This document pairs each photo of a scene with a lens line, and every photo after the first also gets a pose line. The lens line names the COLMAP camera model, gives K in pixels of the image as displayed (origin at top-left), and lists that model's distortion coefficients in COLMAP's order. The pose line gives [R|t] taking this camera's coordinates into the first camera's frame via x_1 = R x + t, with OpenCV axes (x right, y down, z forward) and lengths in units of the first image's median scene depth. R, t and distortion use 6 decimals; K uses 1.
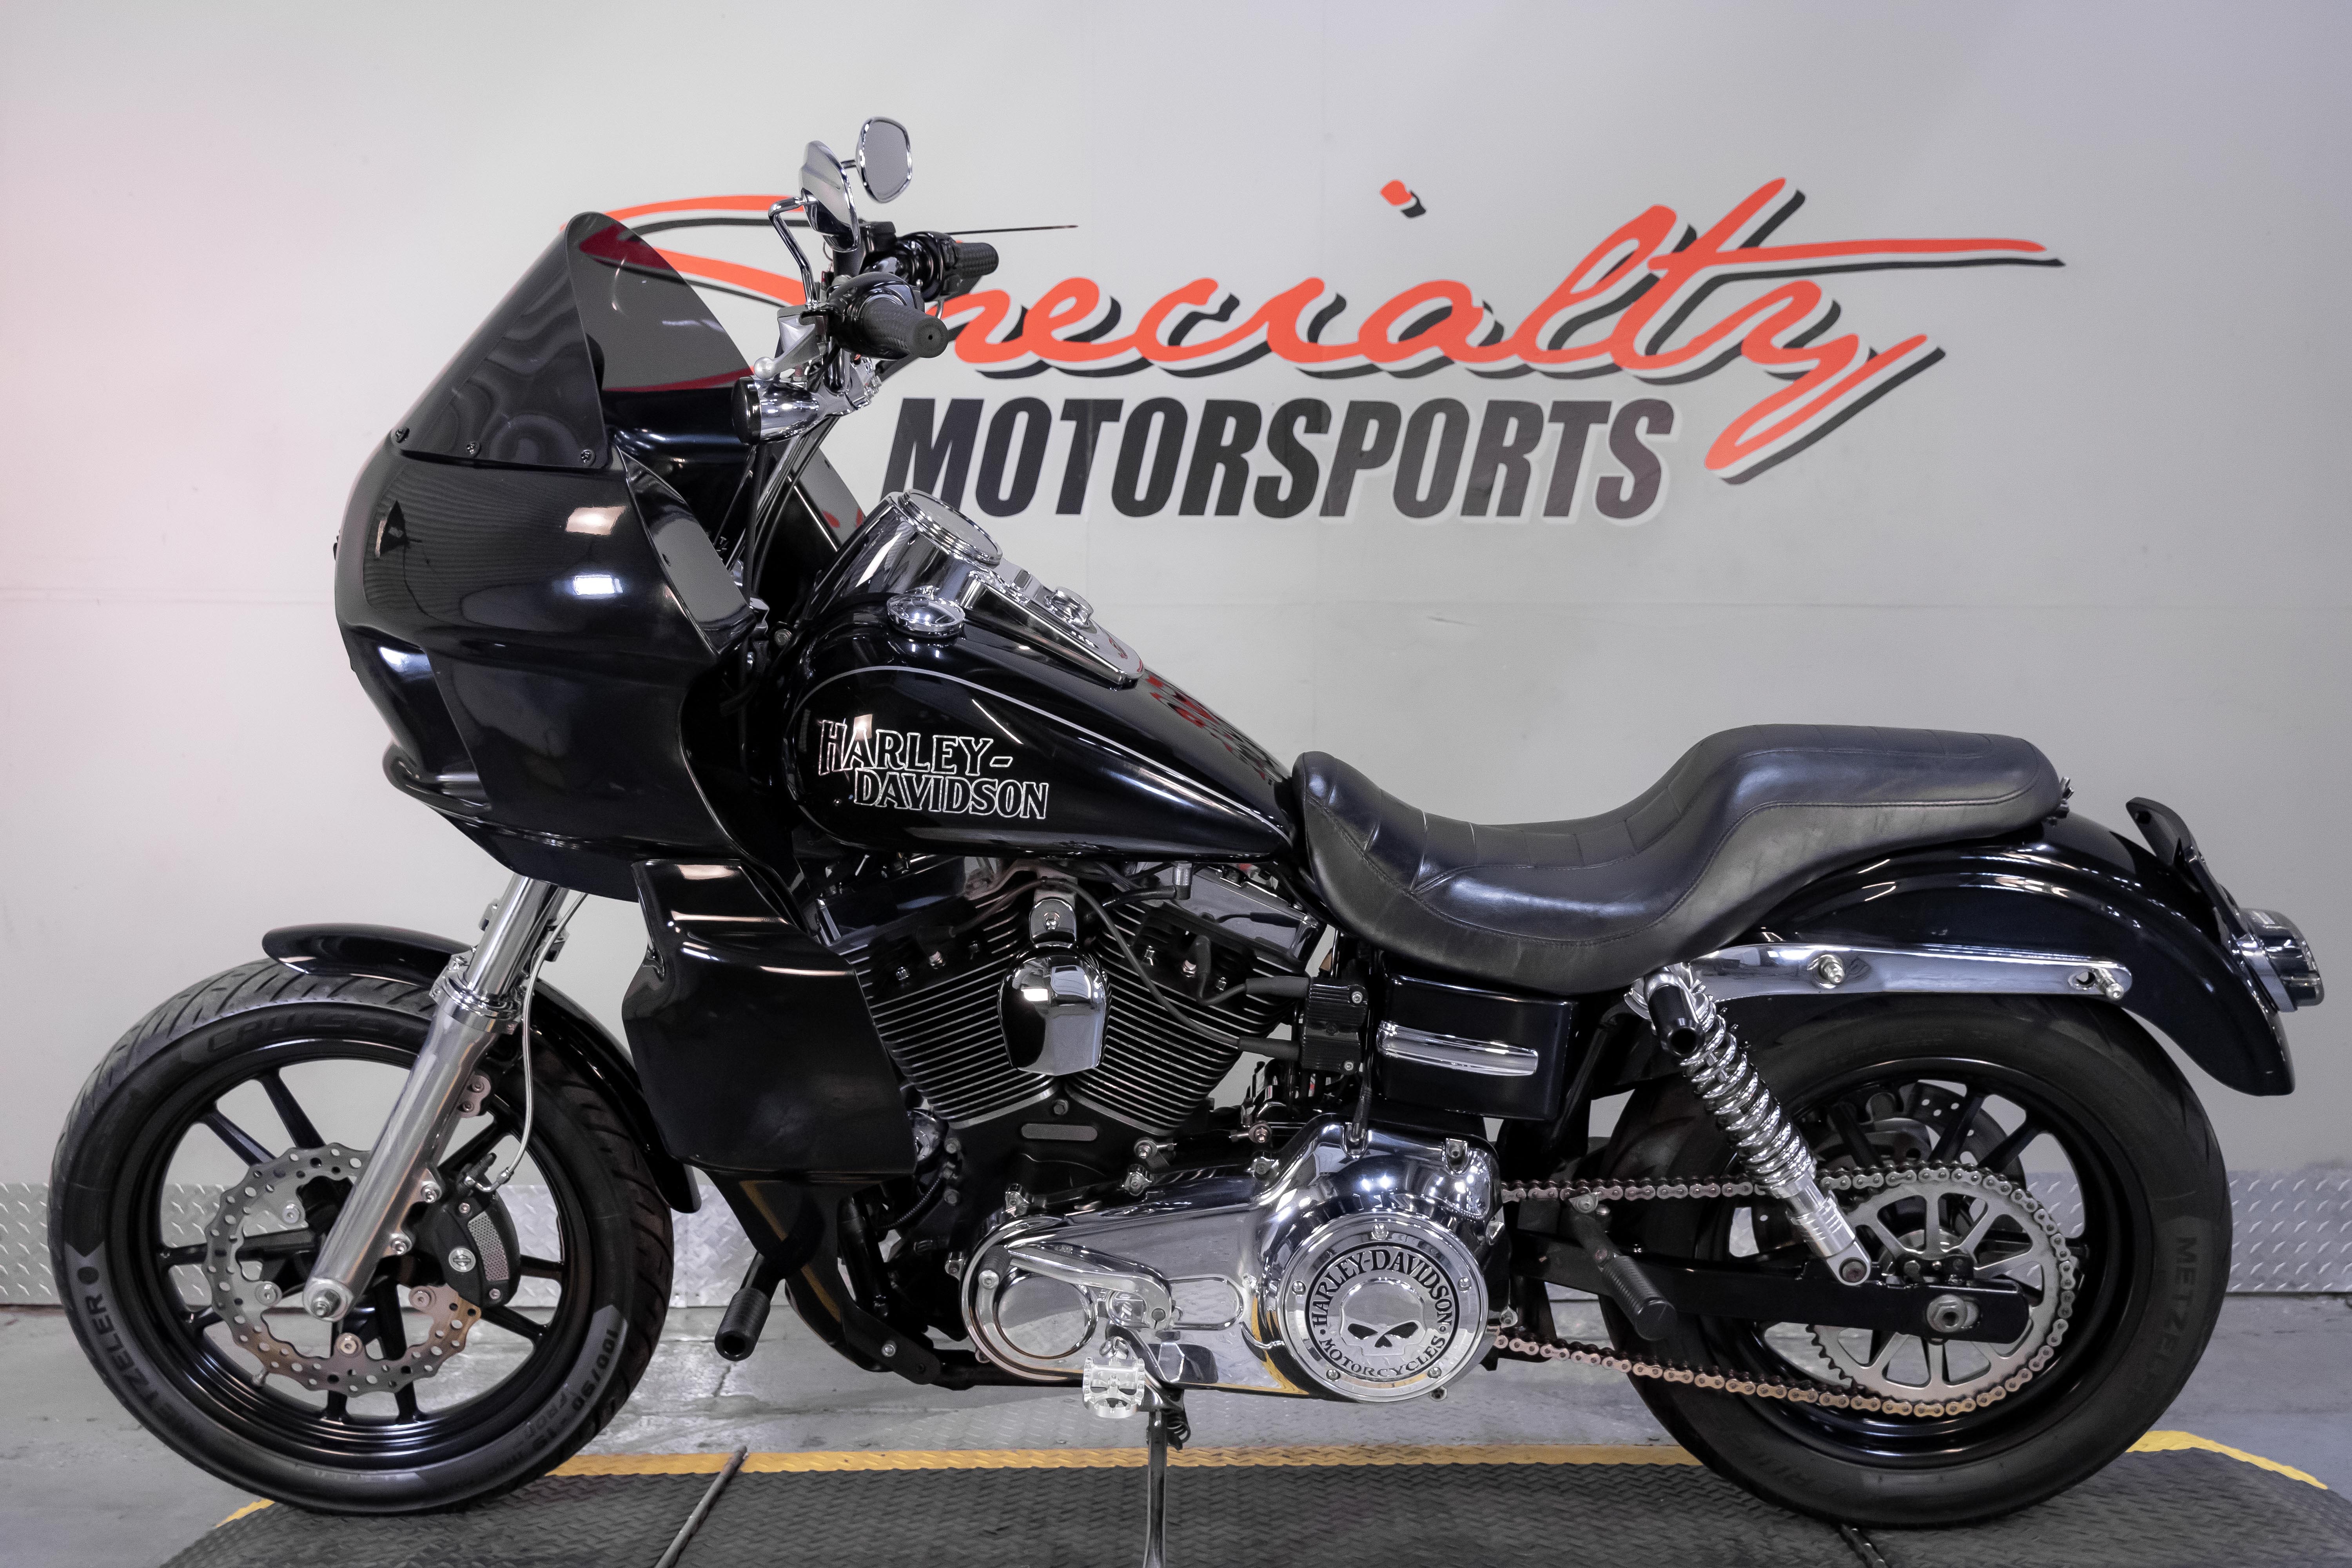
lens RADIAL K [[2609.3, 0, 1170.0], [0, 2609.3, 785.2], [0, 0, 1]] dist [0.014650, 0.000000]
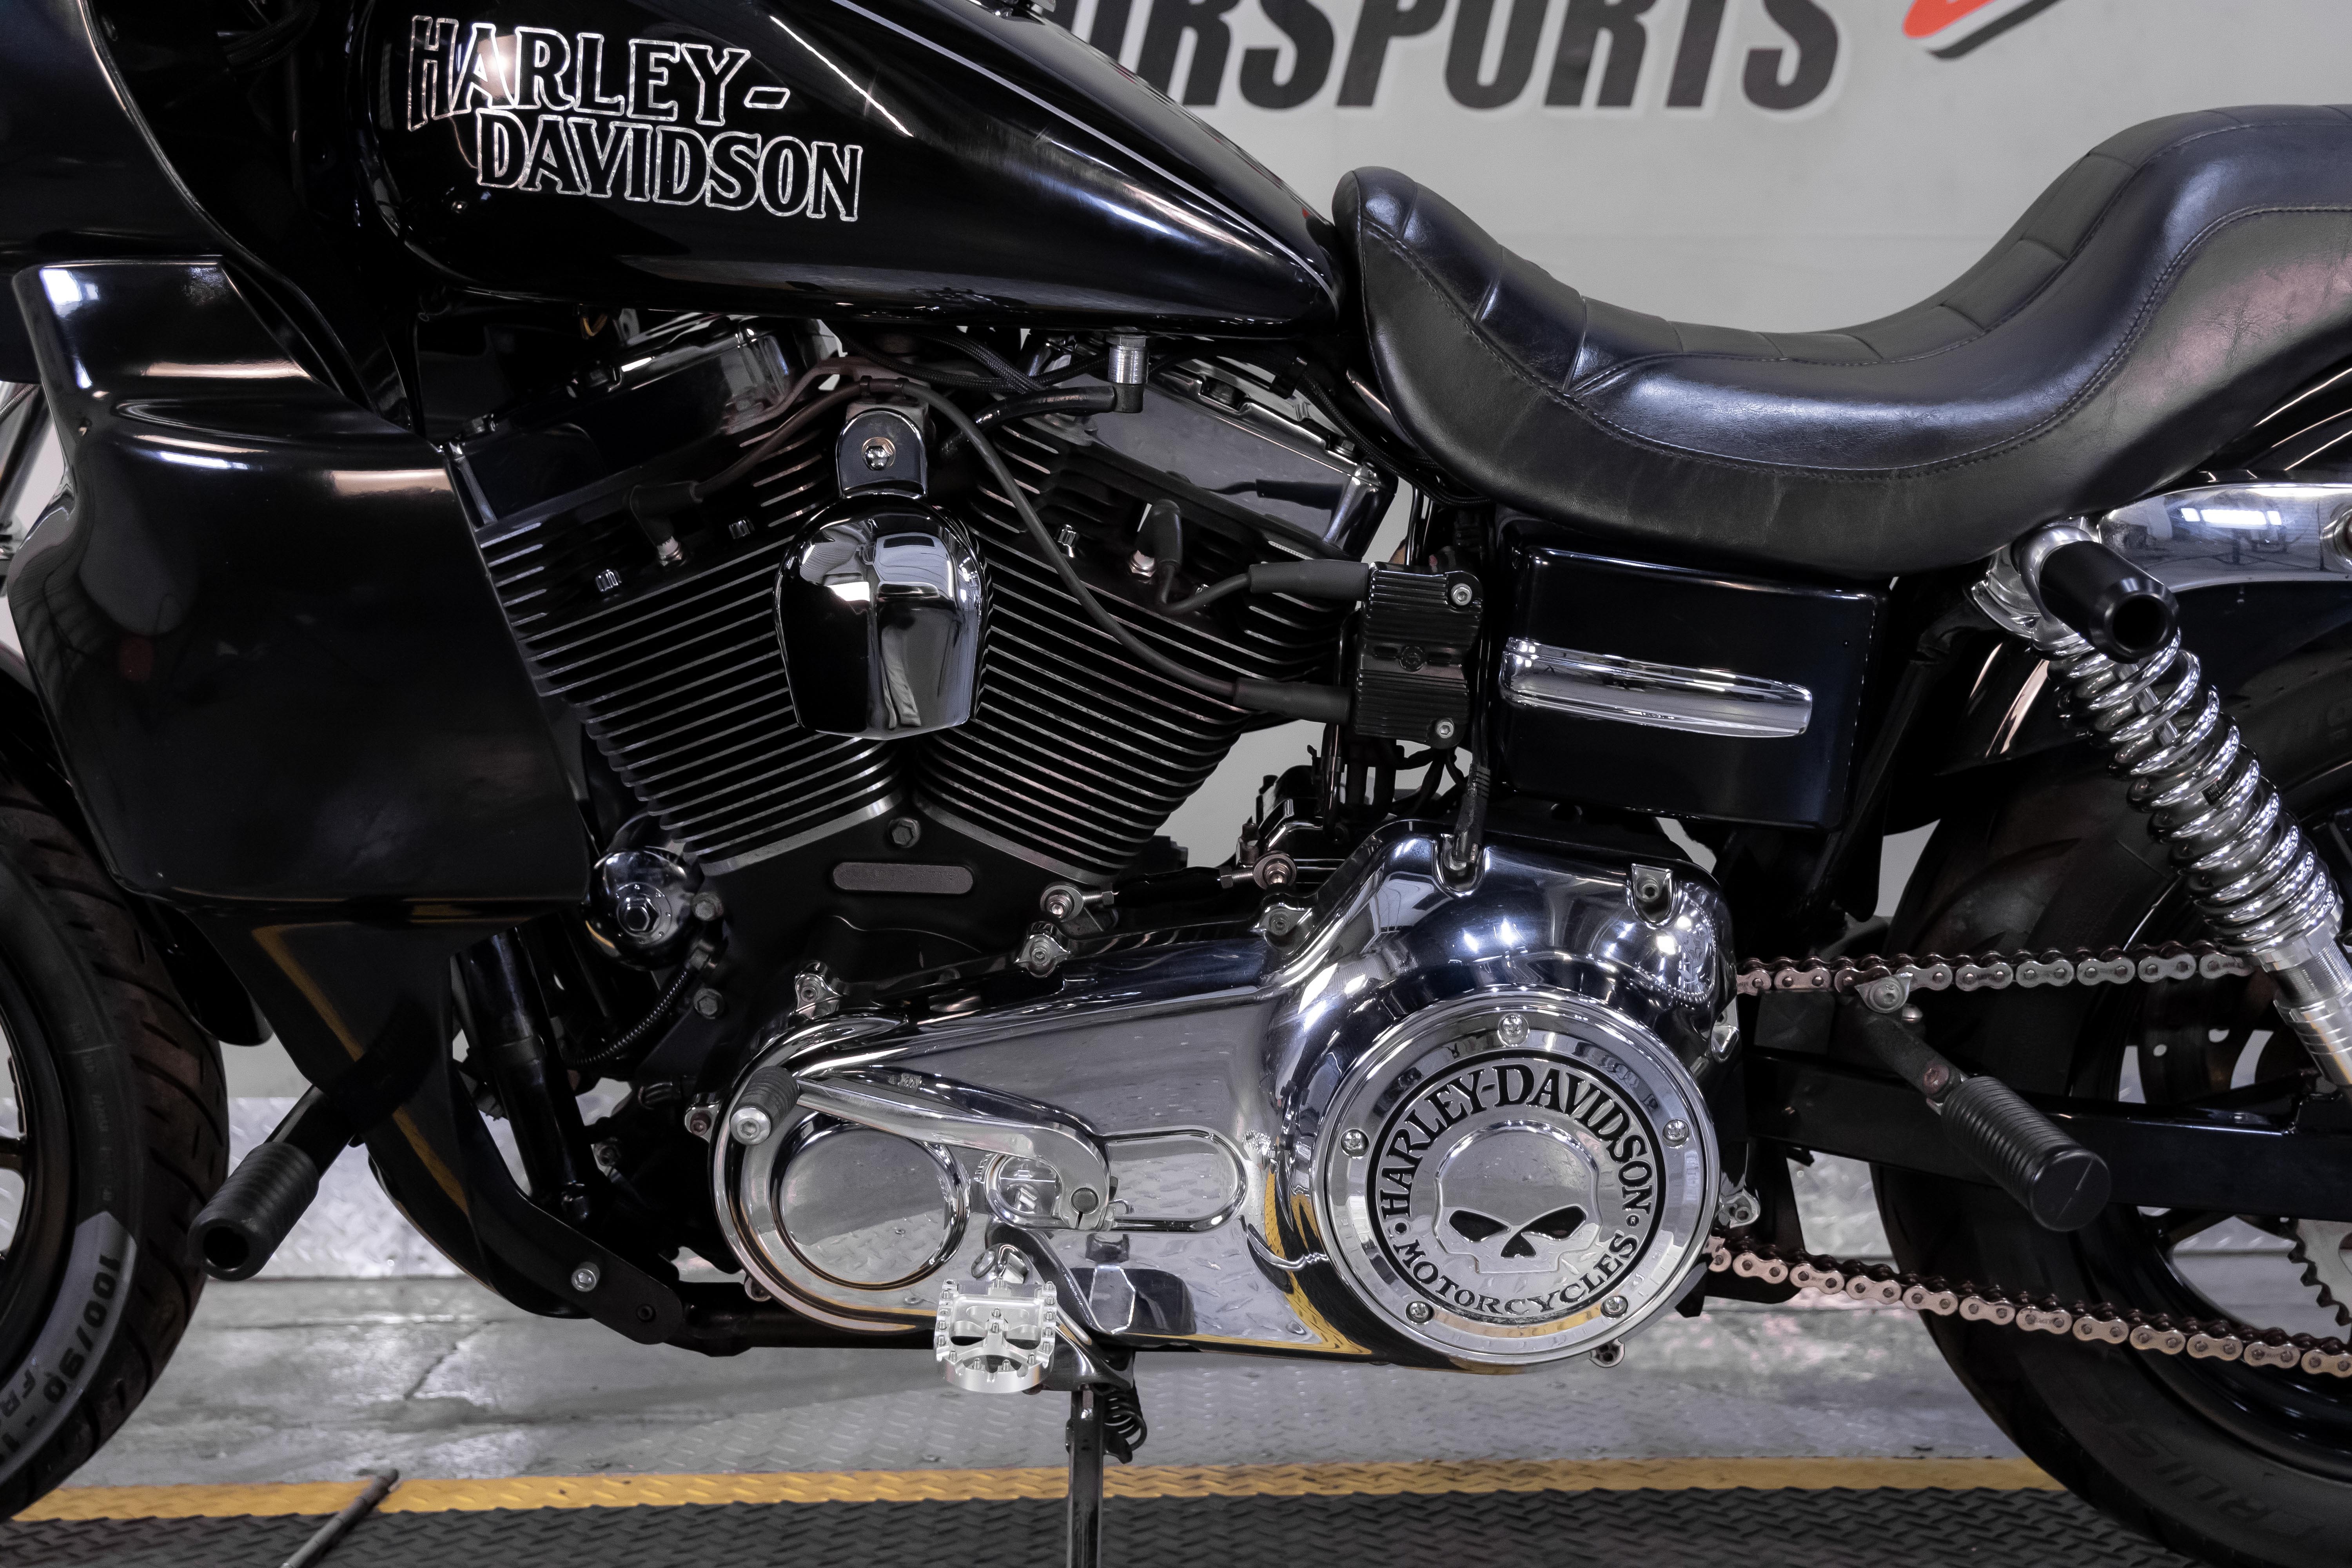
lens RADIAL K [[2888.9, 0, 1166.5], [0, 2888.9, 793.8], [0, 0, 1]] dist [0.009980, 0.000000]
pose [[0.999903, -0.002936, 0.013599, 0.004199], [0.002817, 0.999957, 0.008786, 0.111250], [-0.013624, -0.008747, 0.999869, 0.403447]]
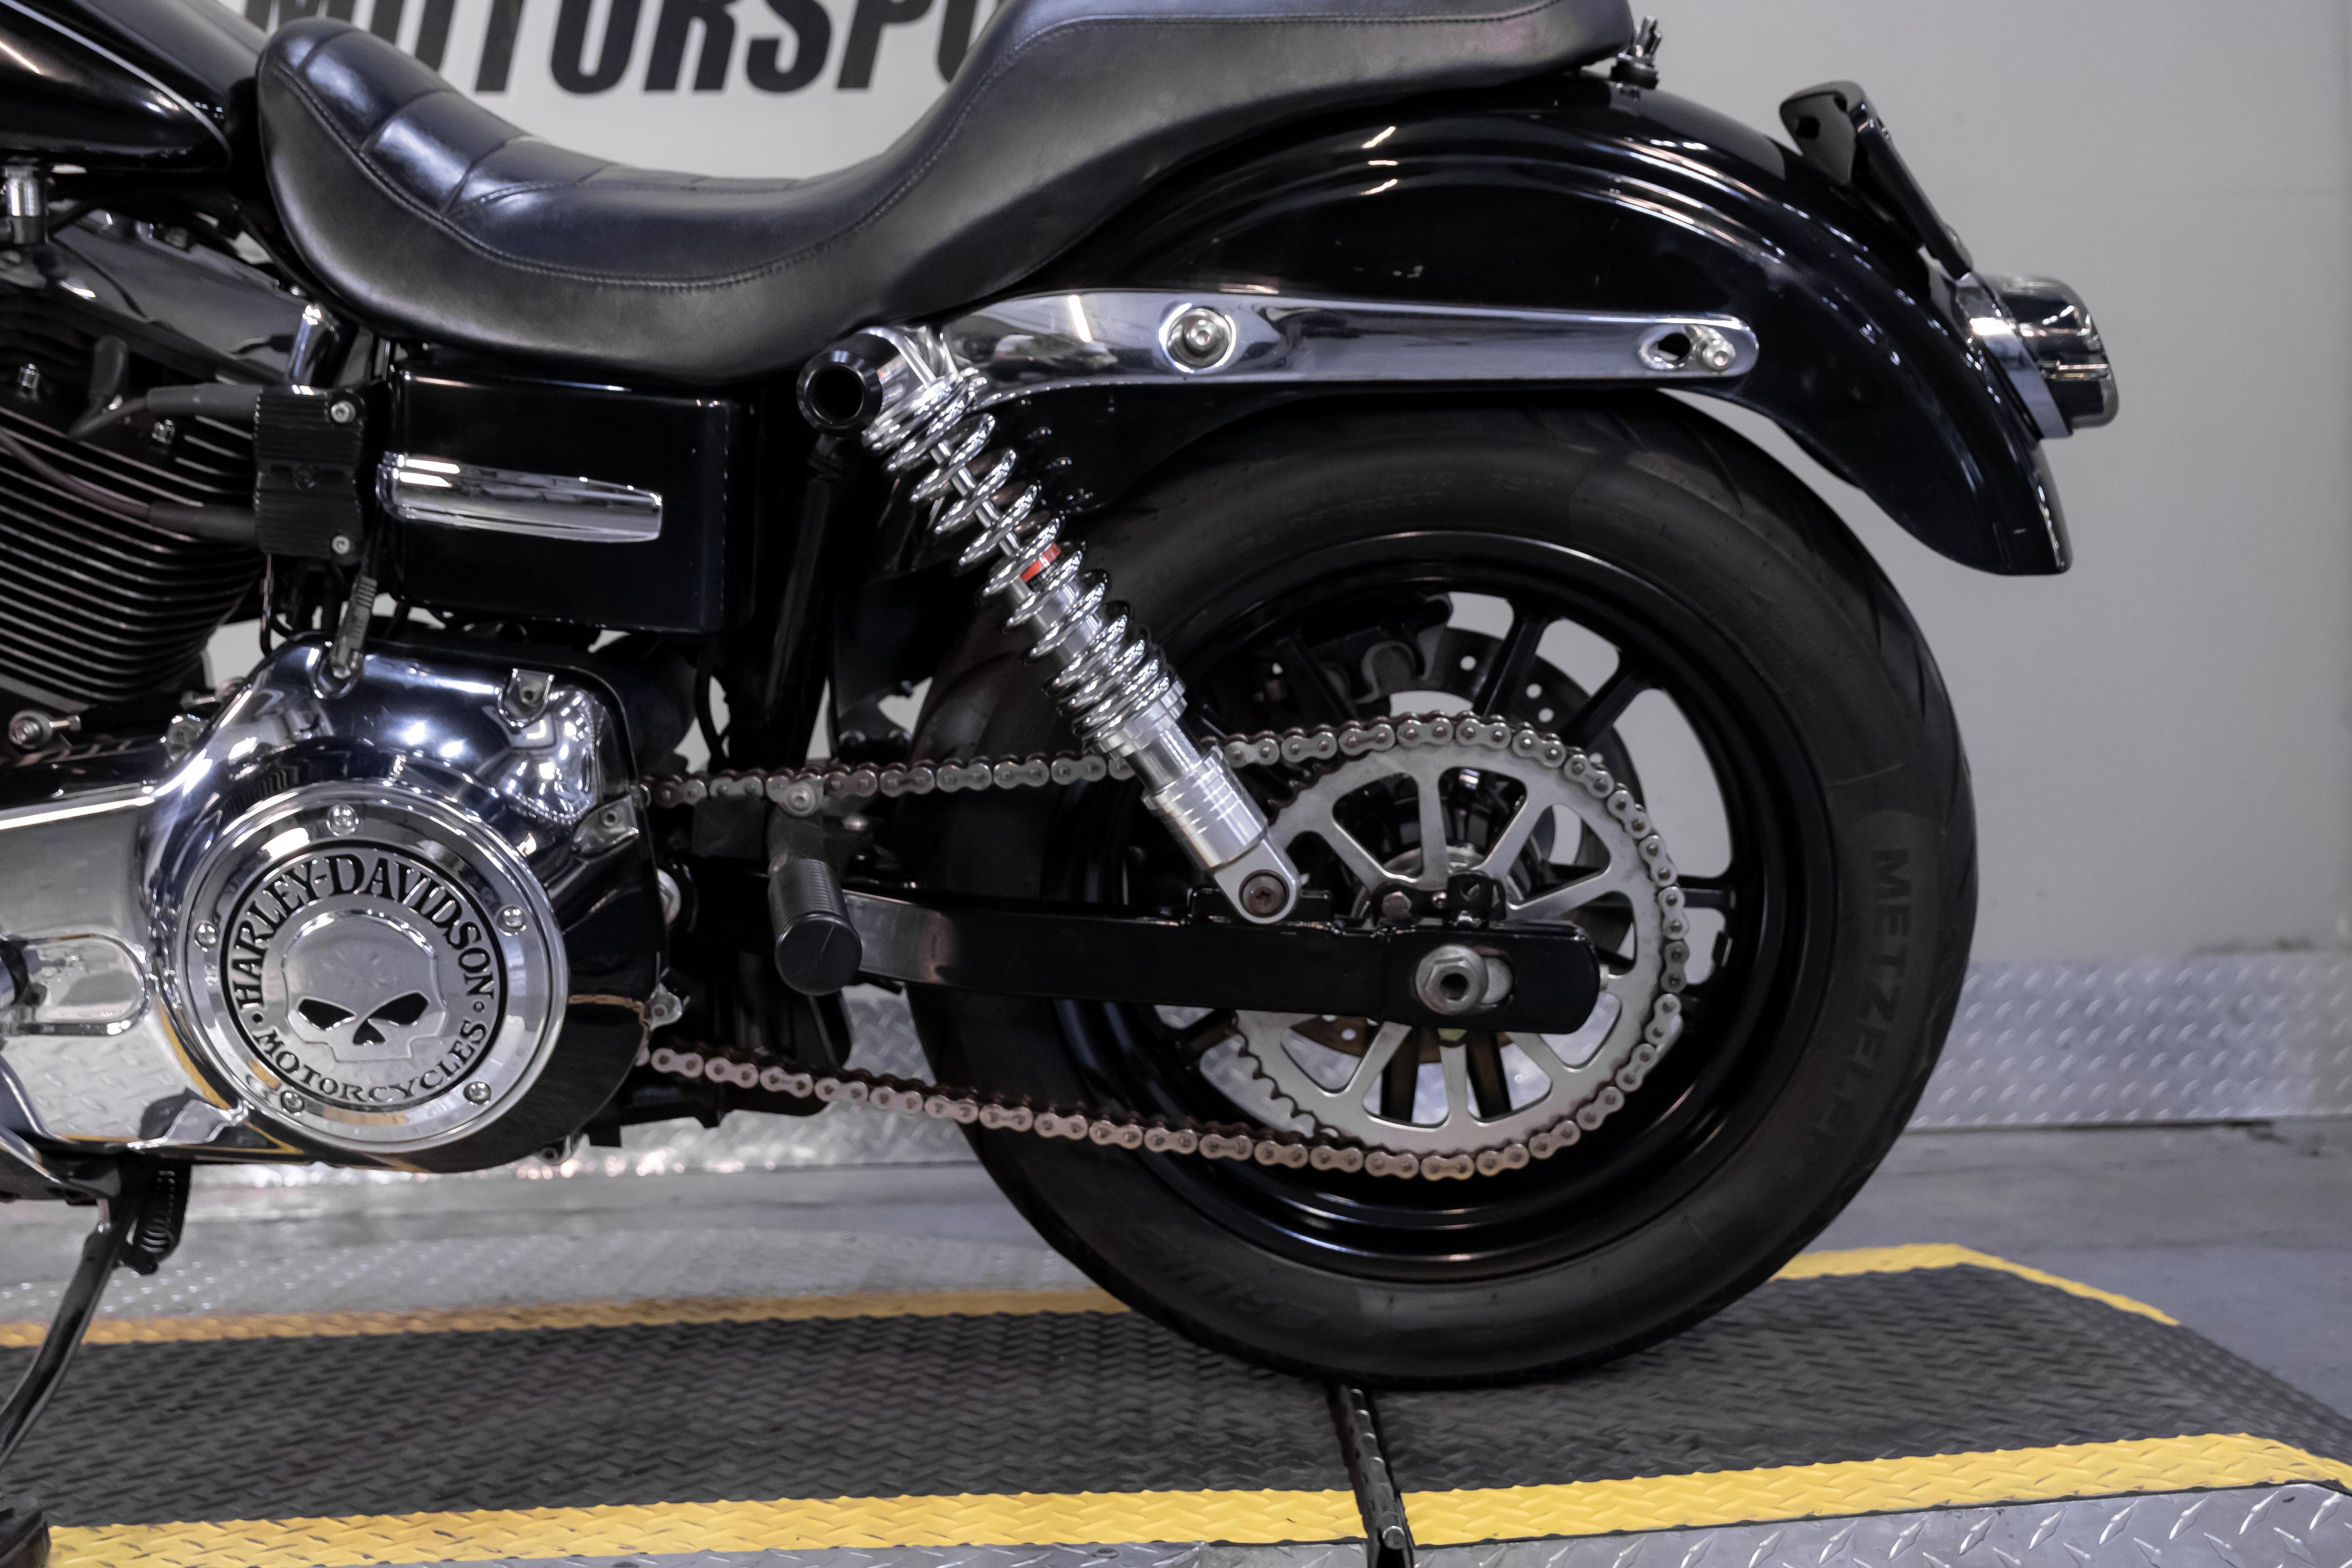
lens RADIAL K [[2609.3, 0, 1175.7], [0, 2609.3, 791.6], [0, 0, 1]] dist [0.014650, 0.000000]
pose [[0.999720, -0.020222, 0.012322, 0.226658], [0.020276, 0.999785, -0.004256, 0.159204], [-0.012233, 0.004504, 0.999915, 0.435486]]
